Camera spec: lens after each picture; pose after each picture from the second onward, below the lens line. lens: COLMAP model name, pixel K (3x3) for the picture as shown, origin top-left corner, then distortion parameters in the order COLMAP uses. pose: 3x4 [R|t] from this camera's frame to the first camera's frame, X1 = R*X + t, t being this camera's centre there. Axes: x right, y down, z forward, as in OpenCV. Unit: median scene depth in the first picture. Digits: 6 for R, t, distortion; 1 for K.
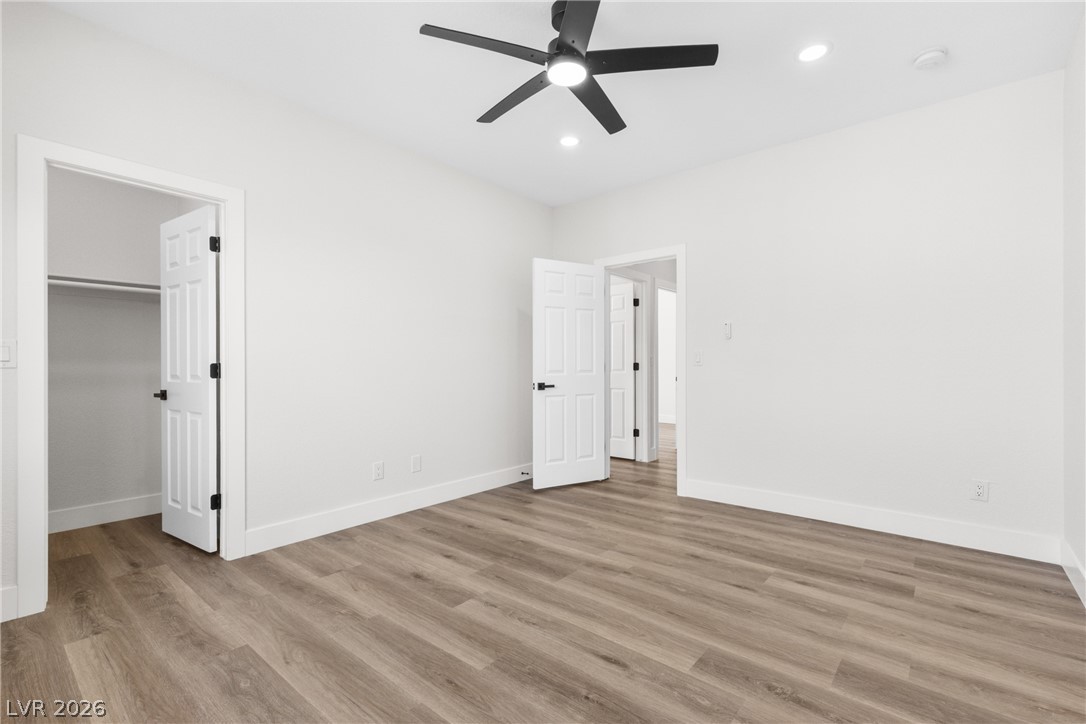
lens RADIAL K [[484.4, 0, 546.8], [0, 484.4, 361.8], [0, 0, 1]] dist [0.009820, -0.000811]
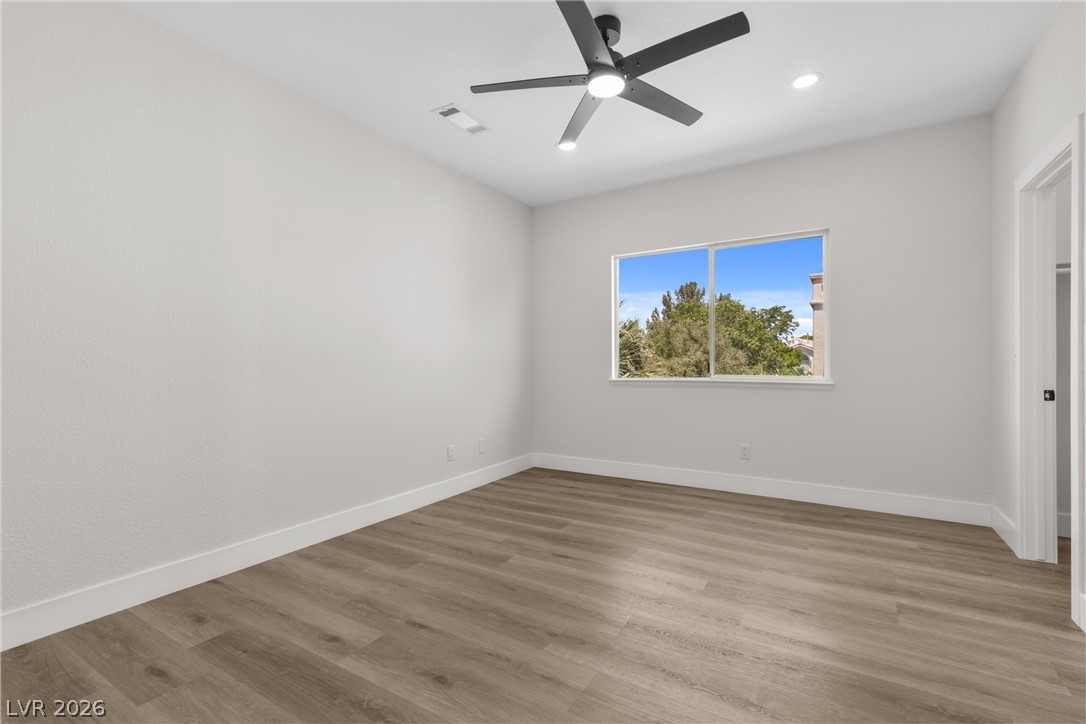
lens RADIAL K [[484.4, 0, 546.8], [0, 484.4, 361.8], [0, 0, 1]] dist [0.009820, -0.000811]
pose [[-0.989343, 0.006397, -0.145462, 0.311676], [0.007371, 0.999954, -0.006163, 0.011257], [0.145415, -0.007170, -0.989345, 1.941251]]
